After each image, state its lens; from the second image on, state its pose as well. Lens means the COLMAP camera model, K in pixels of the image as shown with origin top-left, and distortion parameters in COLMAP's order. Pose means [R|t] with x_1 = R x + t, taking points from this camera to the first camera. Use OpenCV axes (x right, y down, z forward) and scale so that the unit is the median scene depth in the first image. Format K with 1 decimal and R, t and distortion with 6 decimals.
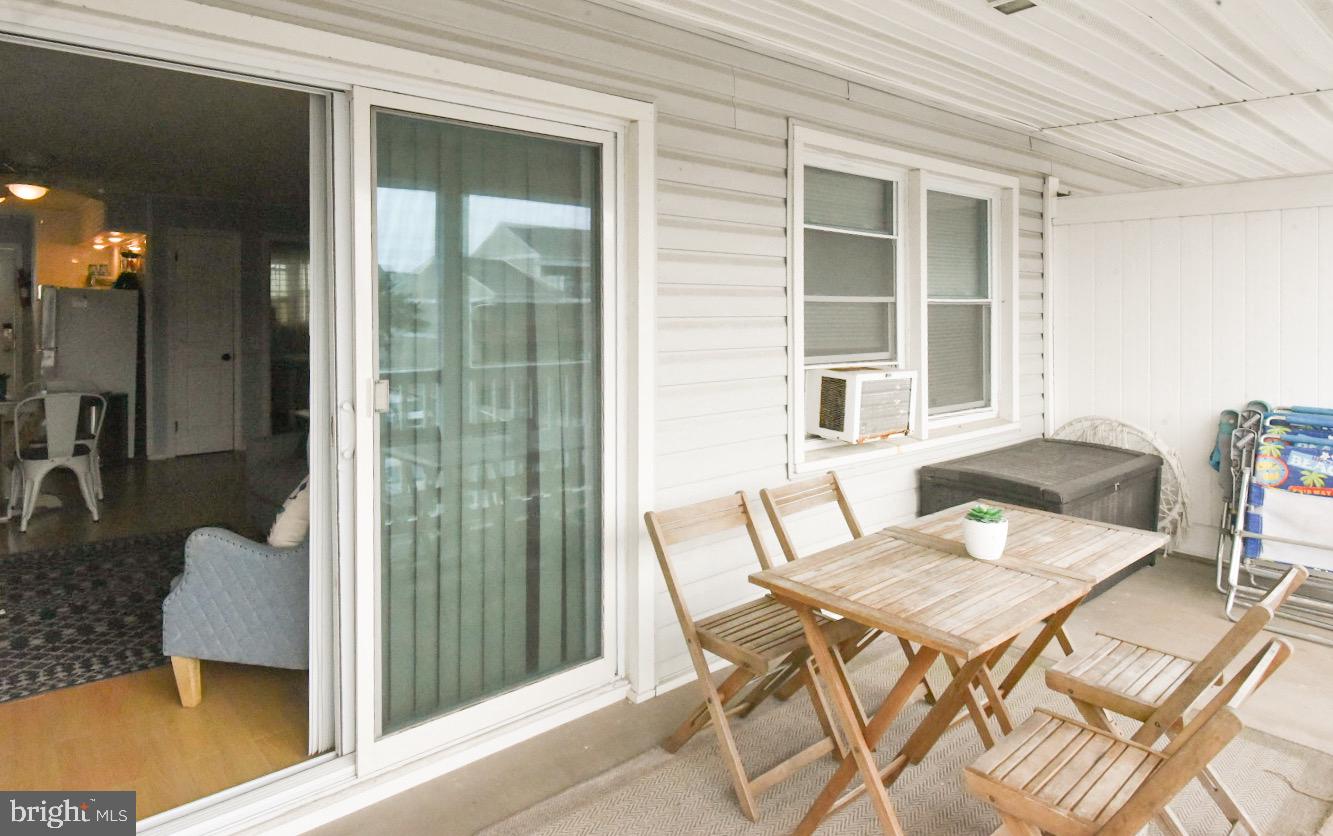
lens RADIAL K [[753.0, 0, 691.2], [0, 753.0, 332.0], [0, 0, 1]] dist [-0.002771, -0.001643]
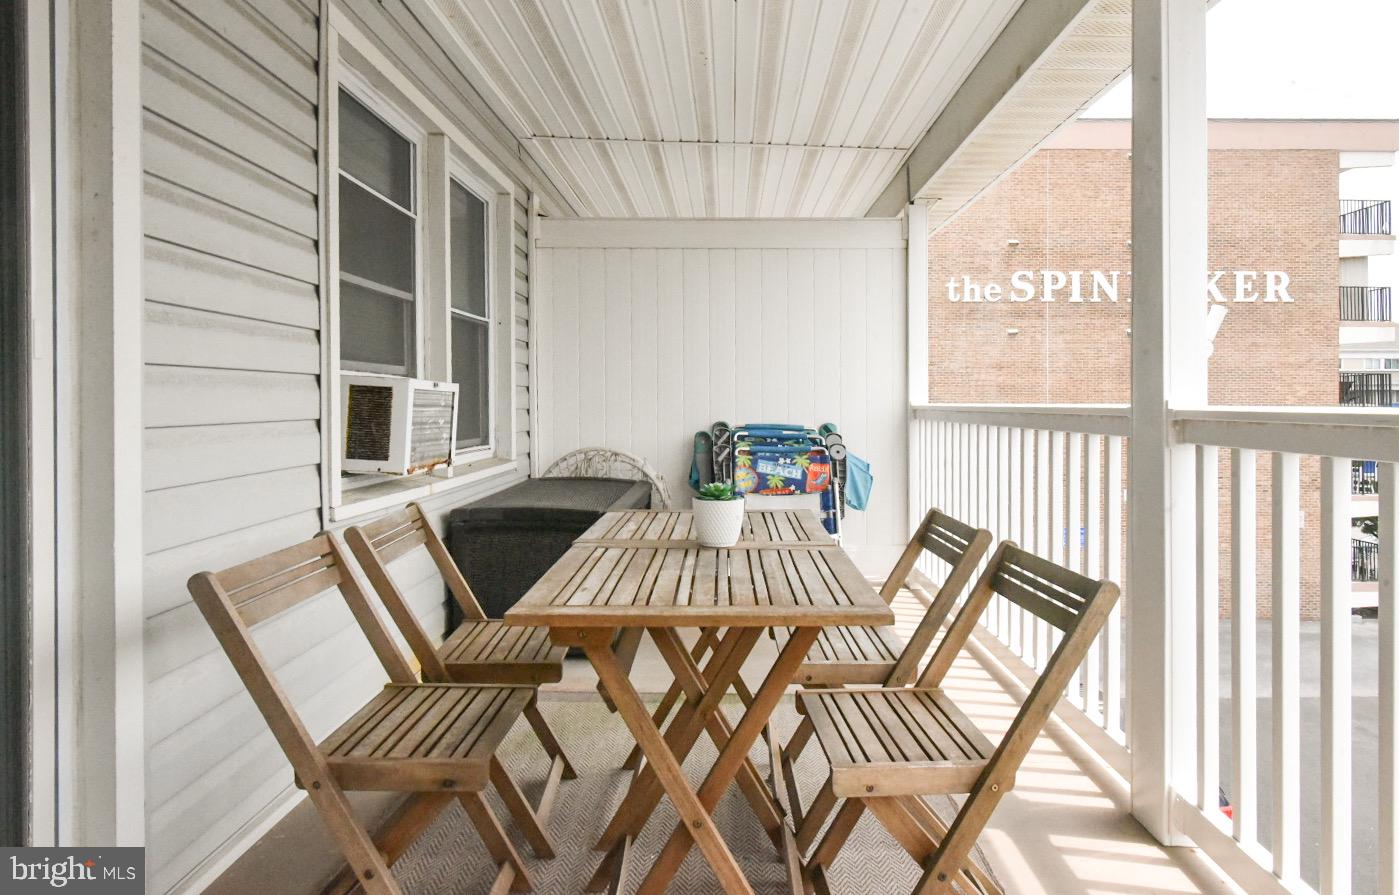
lens RADIAL K [[813.3, 0, 750.5], [0, 813.3, 404.1], [0, 0, 1]] dist [0.003808, -0.001057]
pose [[0.673812, -0.018782, 0.738664, -0.166213], [0.021949, 0.999745, 0.005399, 0.096688], [-0.738577, 0.012575, 0.674052, 0.258172]]
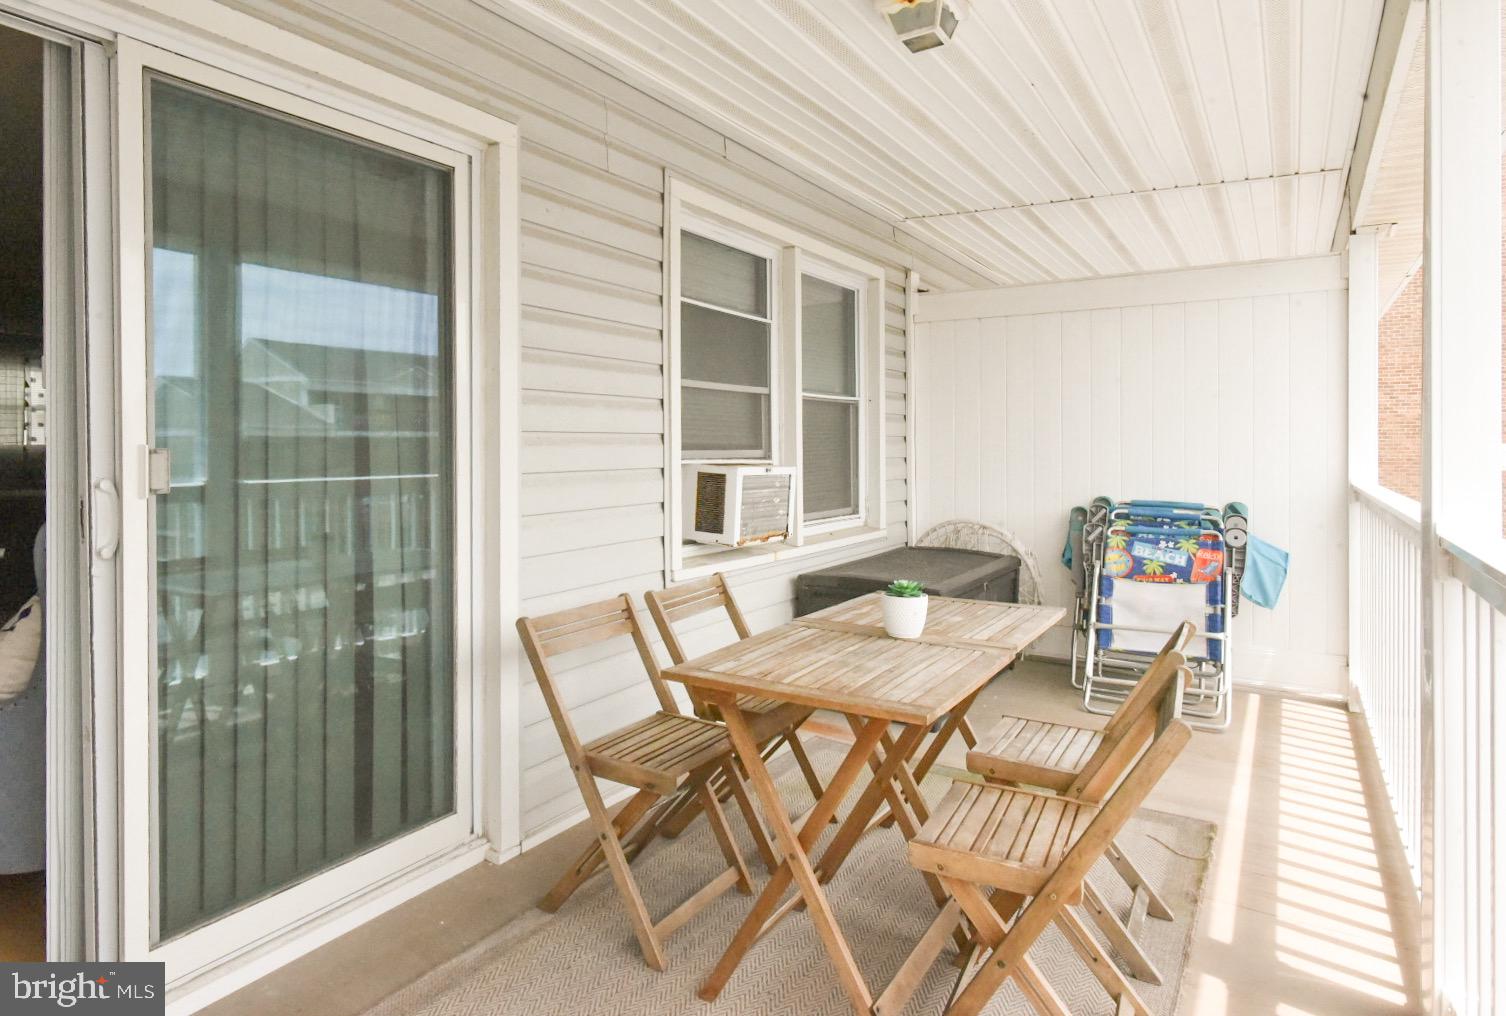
lens RADIAL K [[844.8, 0, 730.1], [0, 844.8, 454.7], [0, 0, 1]] dist [-0.010541, 0.007777]
pose [[0.964389, -0.016226, 0.263990, -0.058812], [0.019550, 0.999759, -0.009968, 0.056706], [-0.263765, 0.014774, 0.964474, 0.039086]]
